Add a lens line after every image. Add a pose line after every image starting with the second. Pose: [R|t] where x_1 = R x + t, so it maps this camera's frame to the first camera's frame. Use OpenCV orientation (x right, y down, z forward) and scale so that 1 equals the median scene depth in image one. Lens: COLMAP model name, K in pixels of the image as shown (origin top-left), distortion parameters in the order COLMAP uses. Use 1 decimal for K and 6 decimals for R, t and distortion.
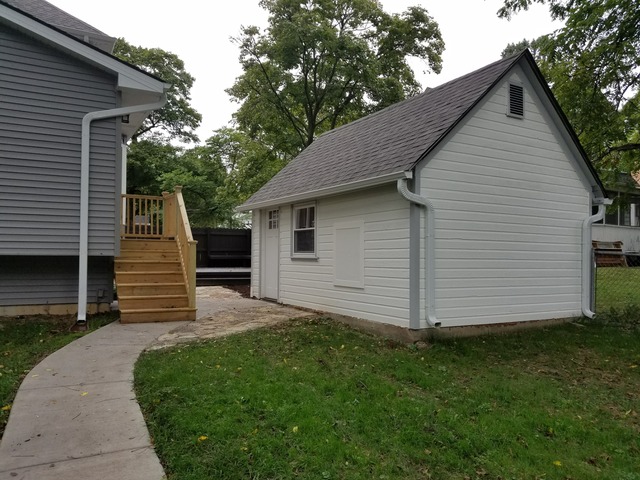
lens RADIAL K [[492.0, 0, 320.0], [0, 492.0, 240.0], [0, 0, 1]] dist [-0.003104, -0.000711]
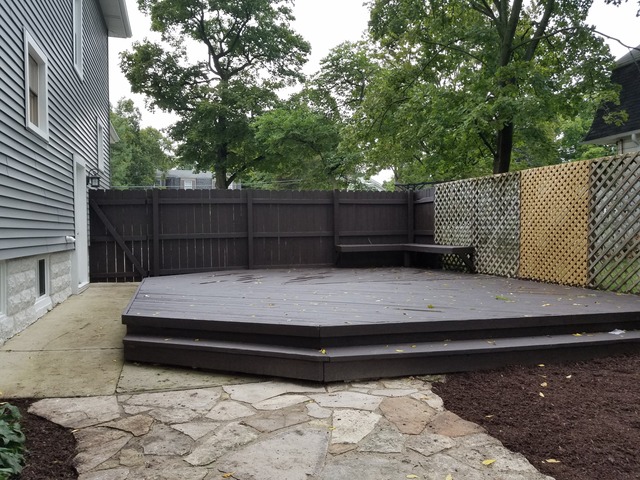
lens RADIAL K [[492.0, 0, 320.0], [0, 492.0, 240.0], [0, 0, 1]] dist [-0.003104, -0.000711]
pose [[0.977072, -0.007793, -0.212765, -0.070179], [0.021005, 0.997983, 0.059906, -0.002279], [0.211869, -0.063001, 0.975265, 0.259469]]
